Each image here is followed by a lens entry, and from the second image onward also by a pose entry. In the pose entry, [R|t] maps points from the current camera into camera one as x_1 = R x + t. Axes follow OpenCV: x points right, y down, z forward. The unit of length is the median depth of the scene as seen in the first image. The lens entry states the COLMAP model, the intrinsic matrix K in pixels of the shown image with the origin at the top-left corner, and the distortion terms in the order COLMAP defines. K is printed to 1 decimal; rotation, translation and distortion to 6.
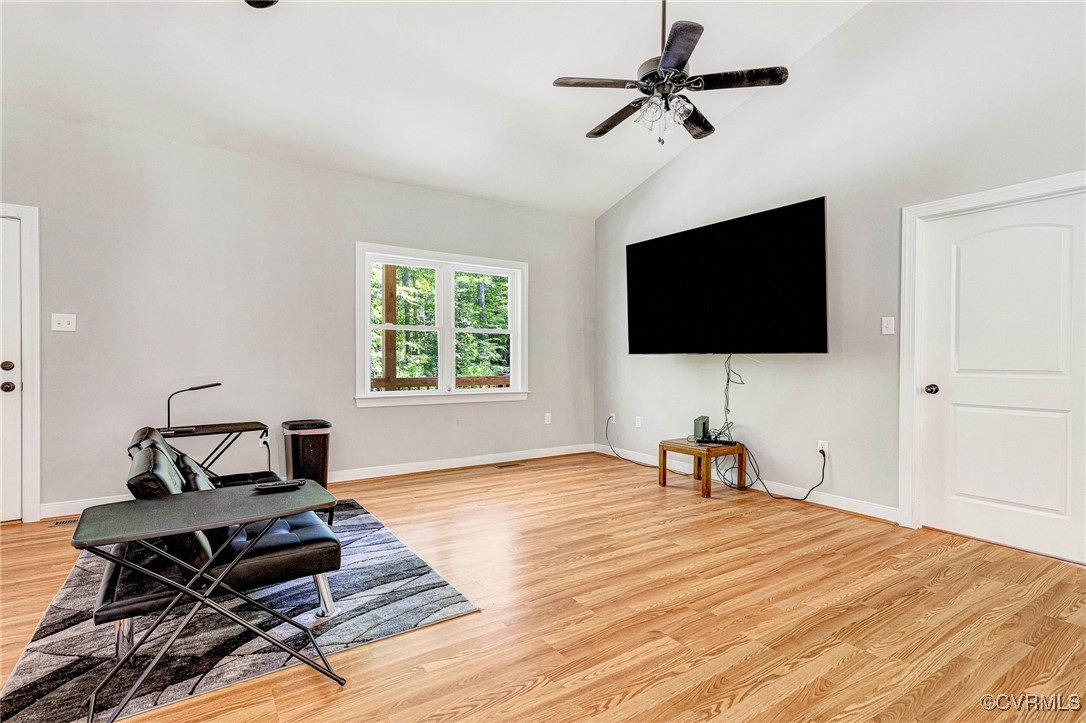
lens RADIAL K [[510.4, 0, 475.6], [0, 510.4, 360.3], [0, 0, 1]] dist [0.002782, 0.000788]
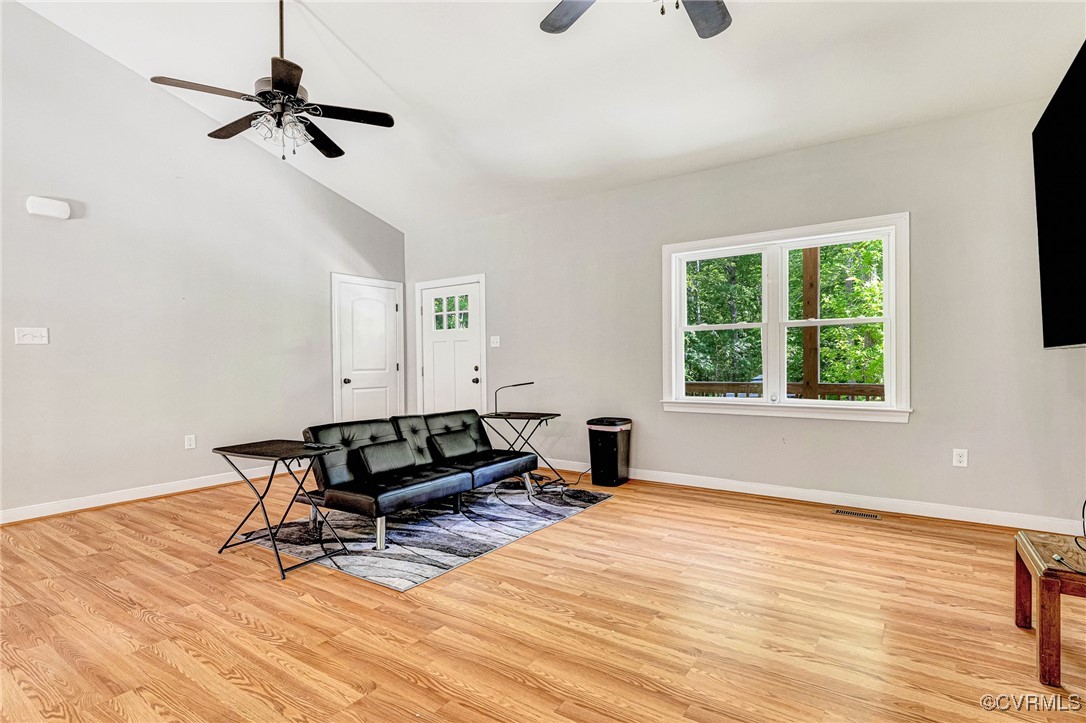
lens RADIAL K [[486.1, 0, 570.7], [0, 486.1, 362.1], [0, 0, 1]] dist [0.009018, -0.000006]
pose [[0.477415, -0.007656, -0.878645, 0.717912], [0.008005, 0.999958, -0.004363, -0.000450], [0.878642, -0.004950, 0.477456, 0.528419]]
